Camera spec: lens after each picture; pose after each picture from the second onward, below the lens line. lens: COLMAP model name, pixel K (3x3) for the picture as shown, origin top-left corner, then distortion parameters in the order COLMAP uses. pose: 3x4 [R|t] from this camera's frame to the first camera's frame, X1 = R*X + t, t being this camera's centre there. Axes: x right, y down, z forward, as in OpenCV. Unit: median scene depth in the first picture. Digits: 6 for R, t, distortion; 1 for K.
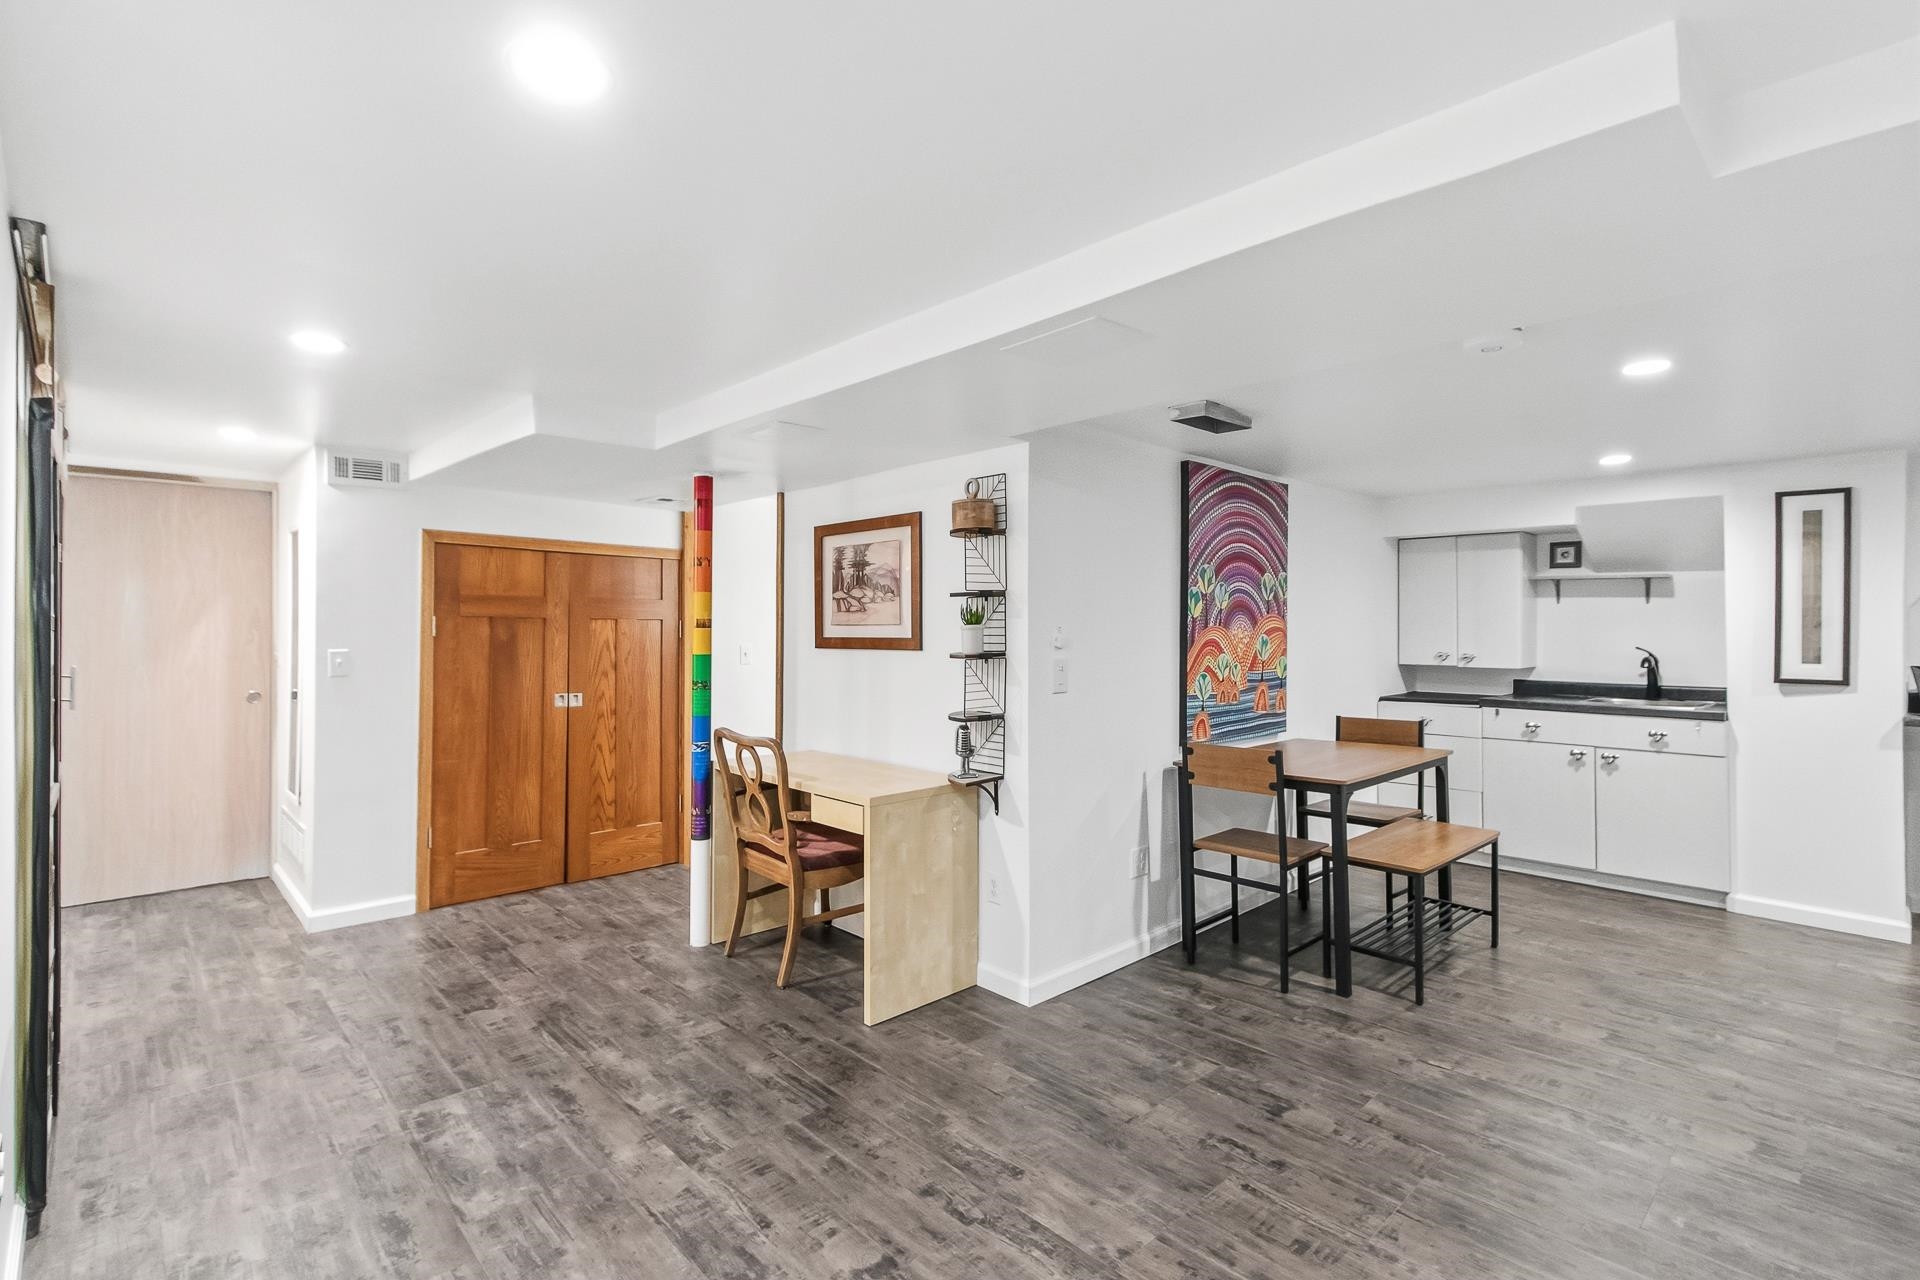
lens RADIAL K [[899.0, 0, 940.6], [0, 899.0, 619.9], [0, 0, 1]] dist [0.005615, -0.000020]
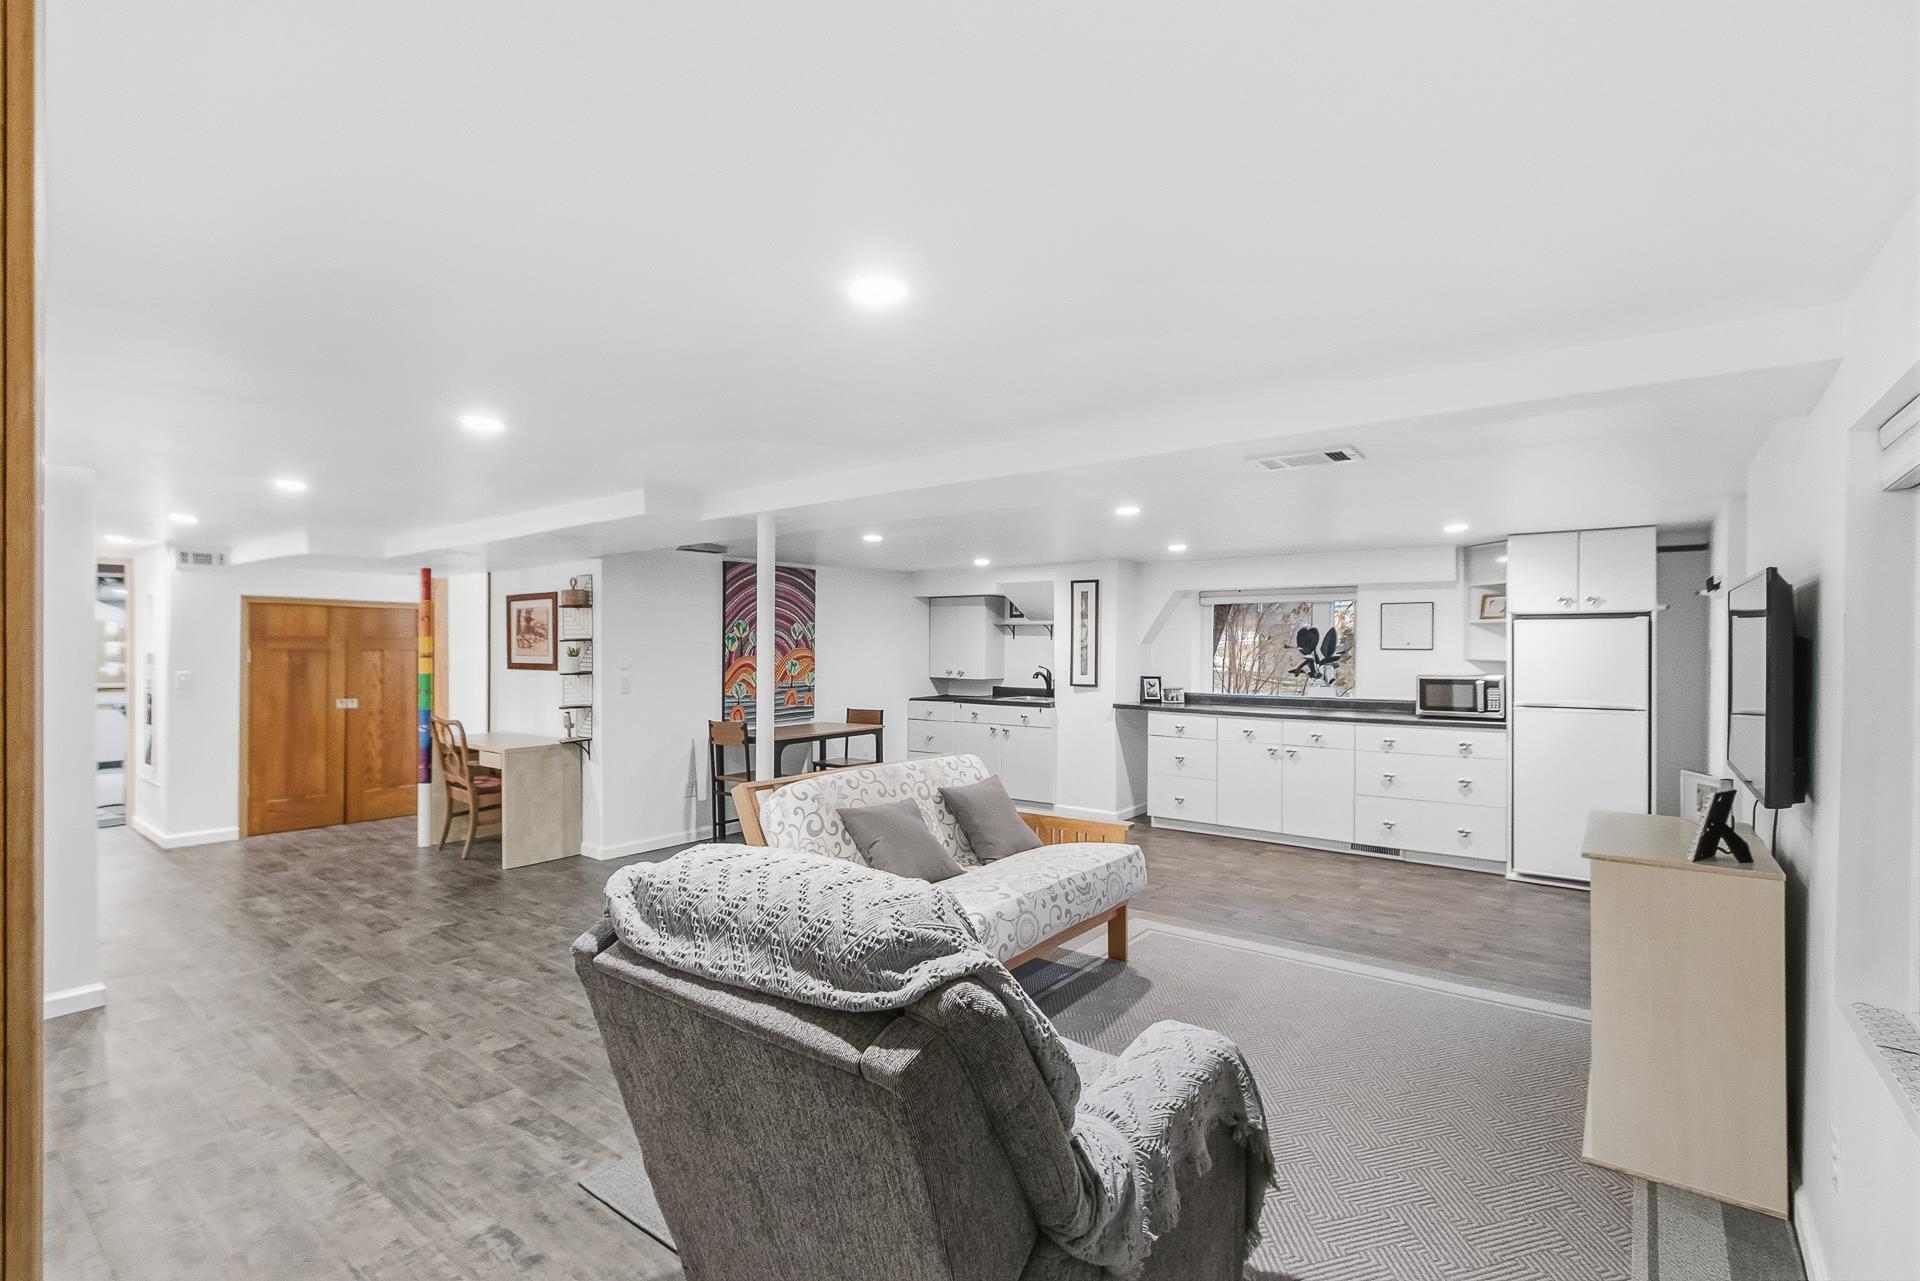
lens RADIAL K [[881.1, 0, 937.2], [0, 881.1, 647.6], [0, 0, 1]] dist [0.004312, 0.000165]
pose [[0.989228, -0.000677, 0.146383, 0.417800], [-0.001123, 0.999925, 0.012210, -0.029753], [-0.146380, -0.012243, 0.989153, -0.732152]]
